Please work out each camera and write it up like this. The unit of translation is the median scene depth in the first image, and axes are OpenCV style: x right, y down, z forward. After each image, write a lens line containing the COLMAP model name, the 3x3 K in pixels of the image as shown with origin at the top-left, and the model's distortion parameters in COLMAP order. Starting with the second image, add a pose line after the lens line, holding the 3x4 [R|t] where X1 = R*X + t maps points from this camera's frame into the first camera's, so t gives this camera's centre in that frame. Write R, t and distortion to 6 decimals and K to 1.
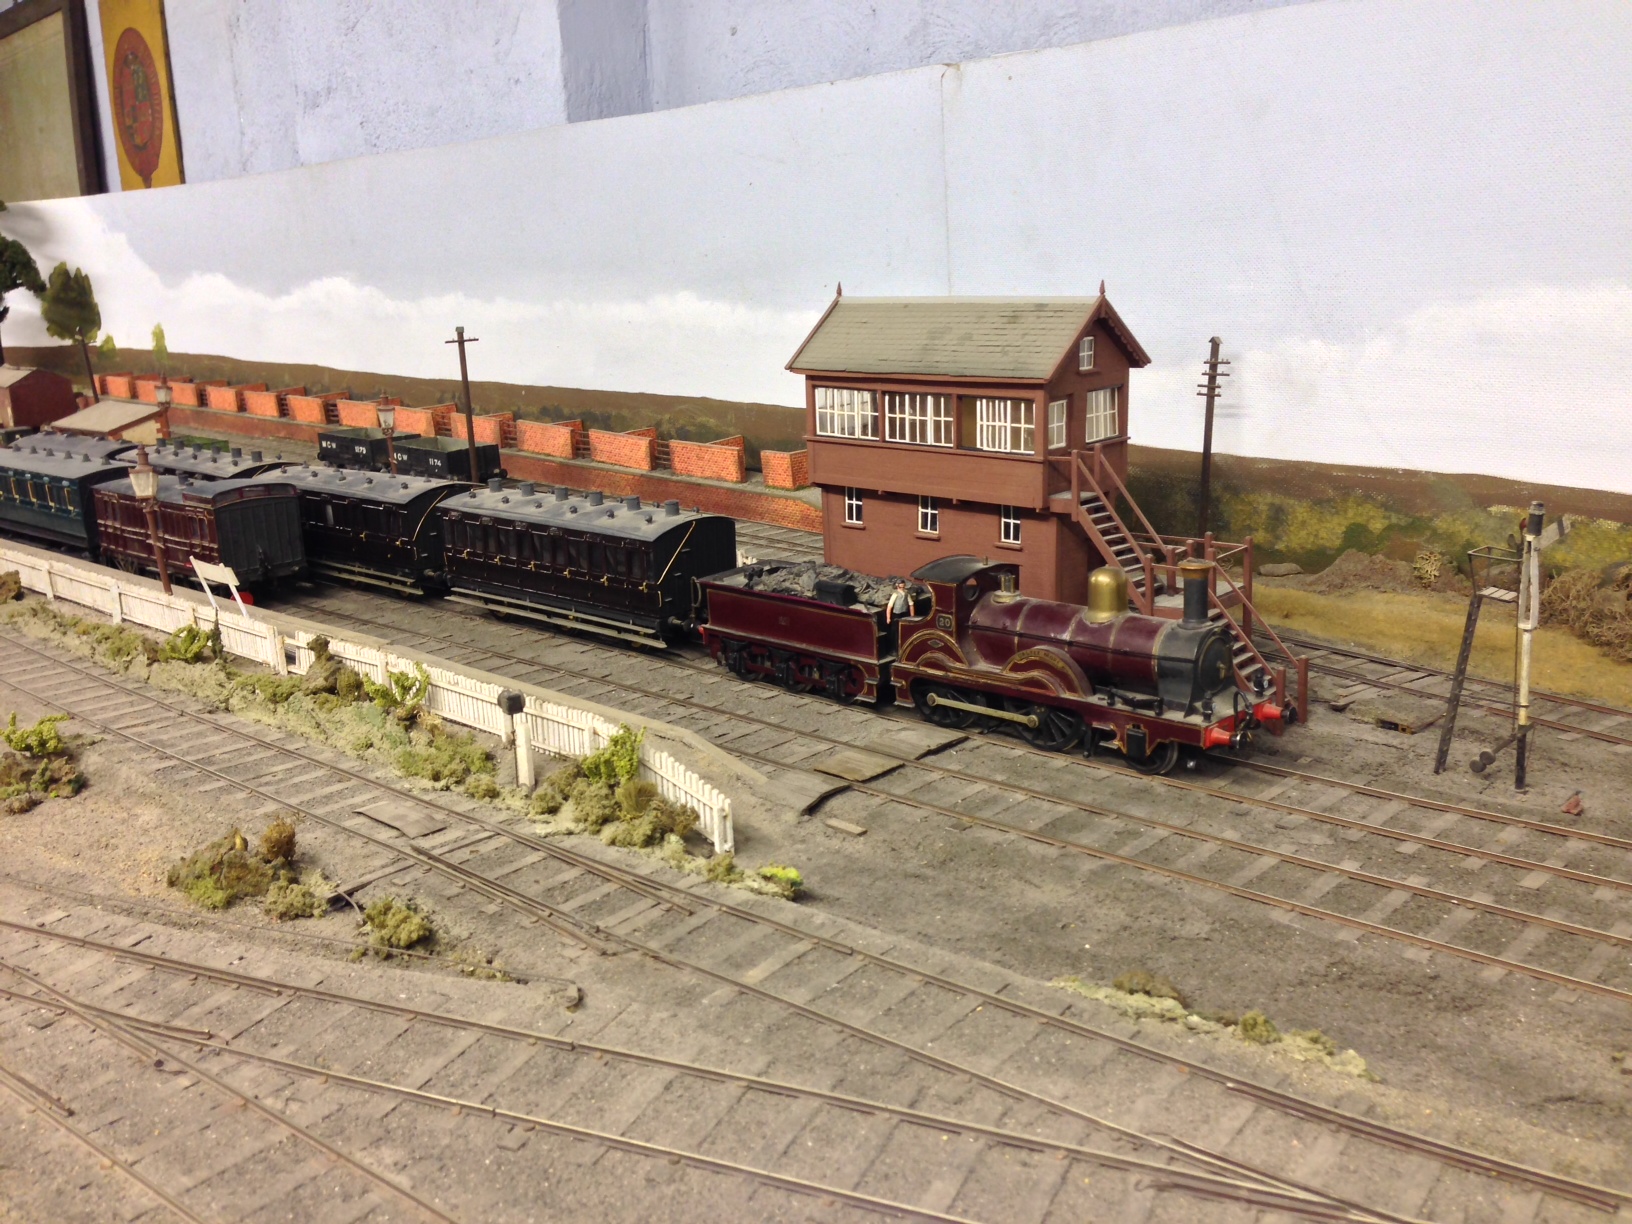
lens RADIAL K [[1472.4, 0, 799.5], [0, 1472.4, 608.6], [0, 0, 1]] dist [0.084512, -0.167816]
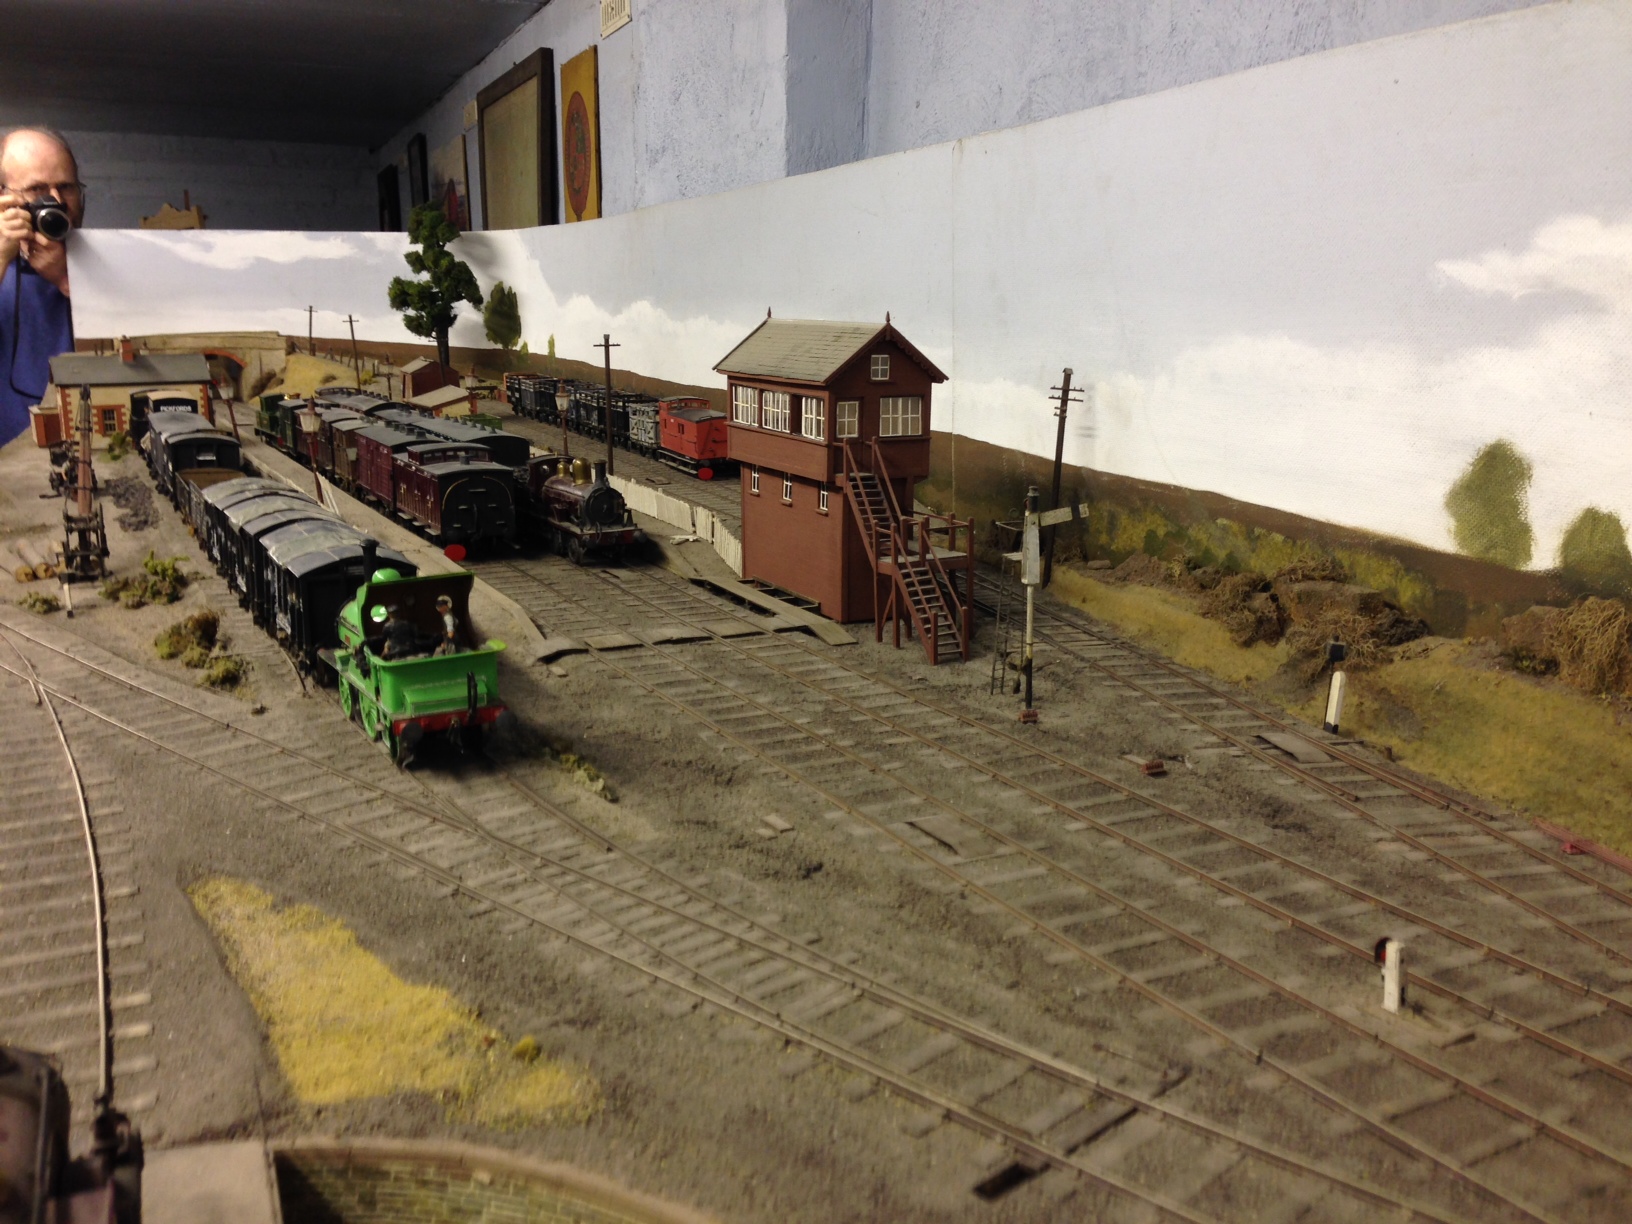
lens RADIAL K [[1454.6, 0, 825.8], [0, 1454.6, 630.9], [0, 0, 1]] dist [0.066757, -0.126500]
pose [[0.942796, 0.117346, -0.312035, 0.583488], [-0.121731, 0.992548, 0.005462, 0.056107], [0.310350, 0.032835, 0.950055, -0.221532]]
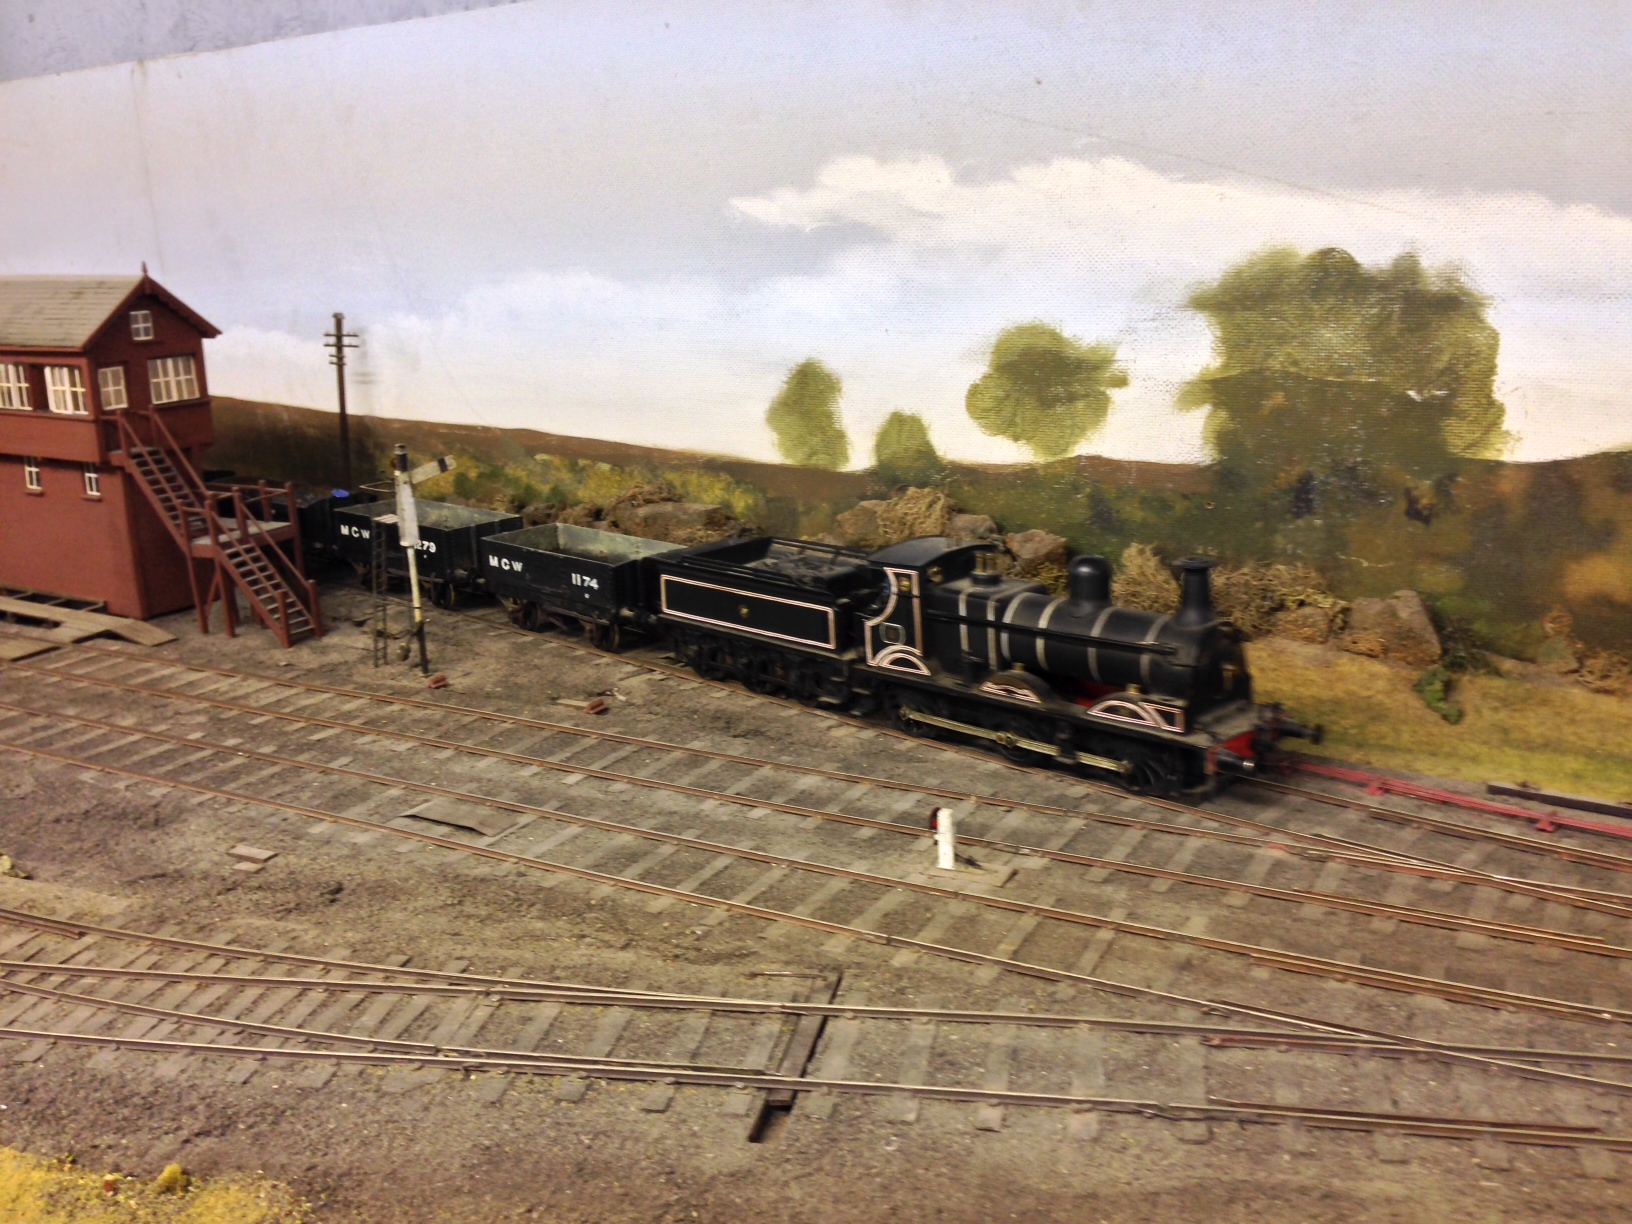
lens RADIAL K [[1472.4, 0, 799.5], [0, 1472.4, 608.6], [0, 0, 1]] dist [0.084512, -0.167816]
pose [[0.971396, -0.047461, 0.232673, 0.414964], [0.044734, 0.998854, 0.016988, 0.048589], [-0.233213, -0.006094, 0.972407, -0.232518]]
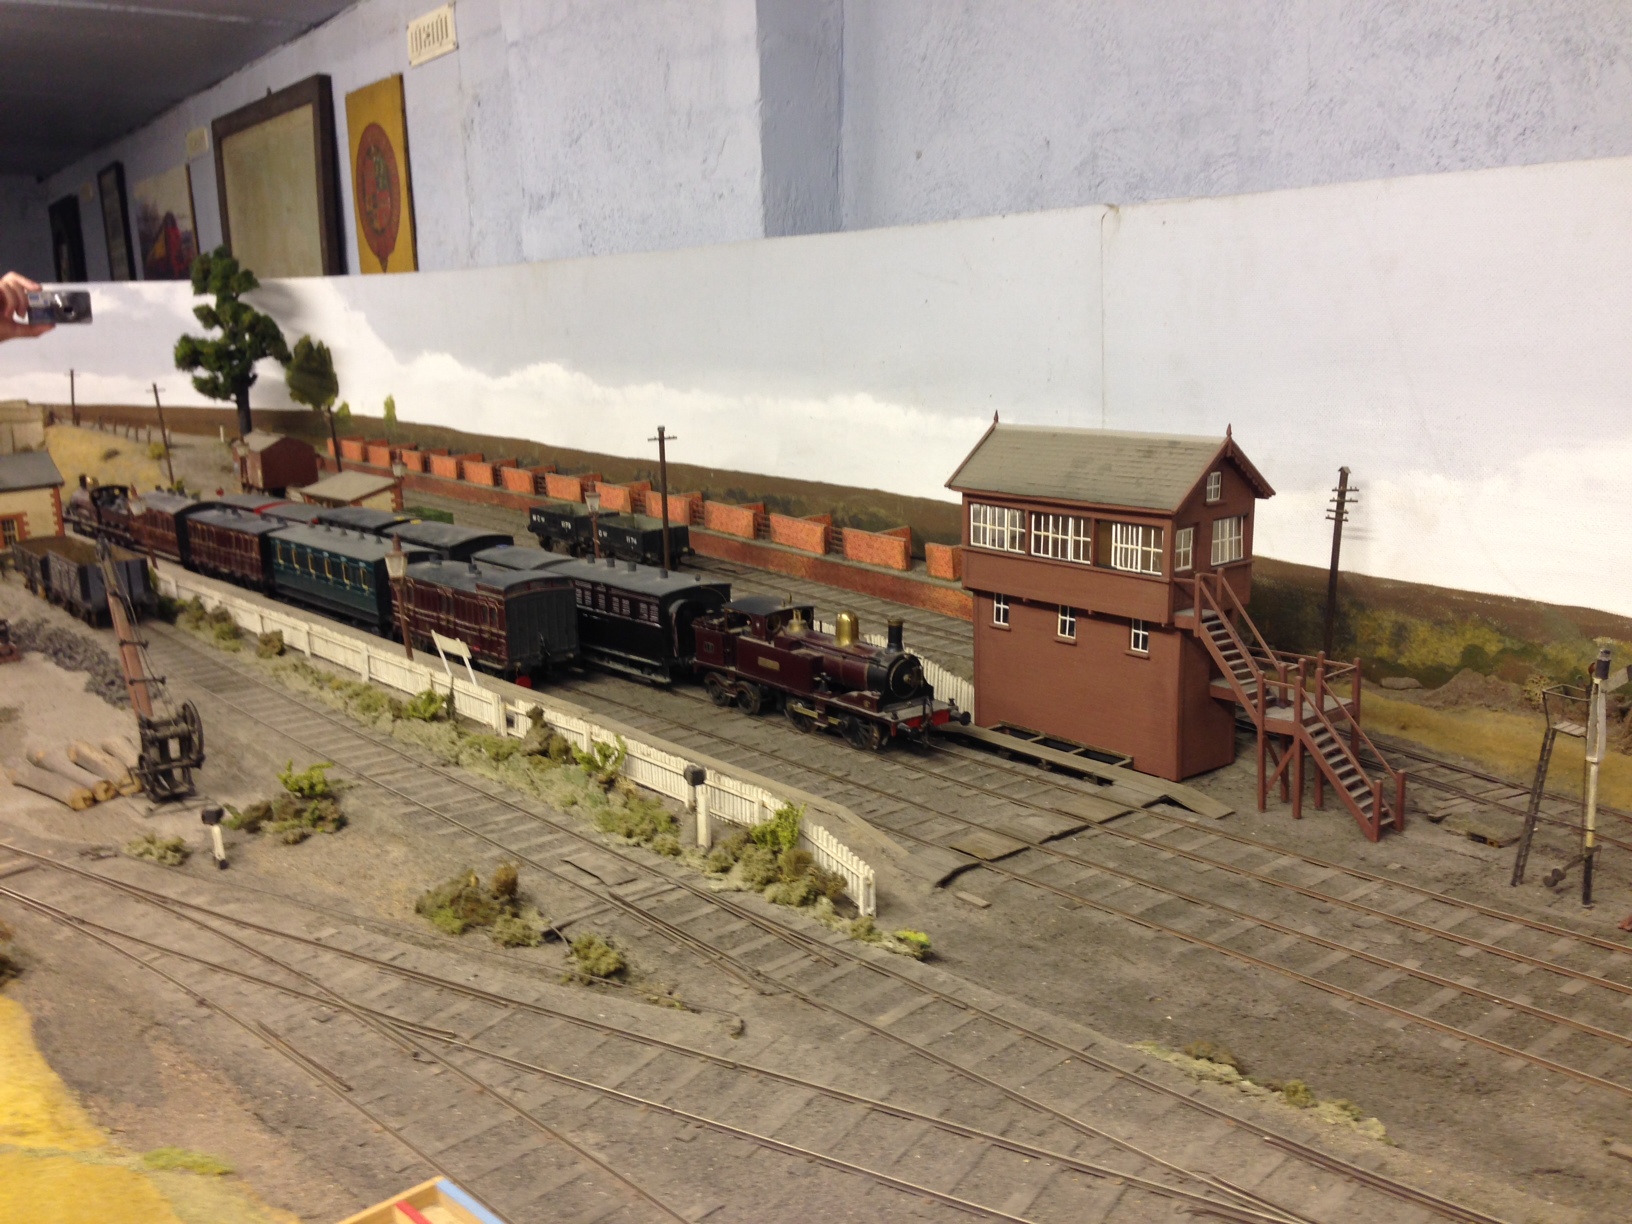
lens RADIAL K [[1465.2, 0, 799.8], [0, 1465.2, 605.0], [0, 0, 1]] dist [0.096070, -0.198579]
pose [[0.992285, 0.040827, -0.117062, 0.018047], [-0.045403, 0.998295, -0.036687, -0.028568], [0.115365, 0.041719, 0.992447, -0.141908]]
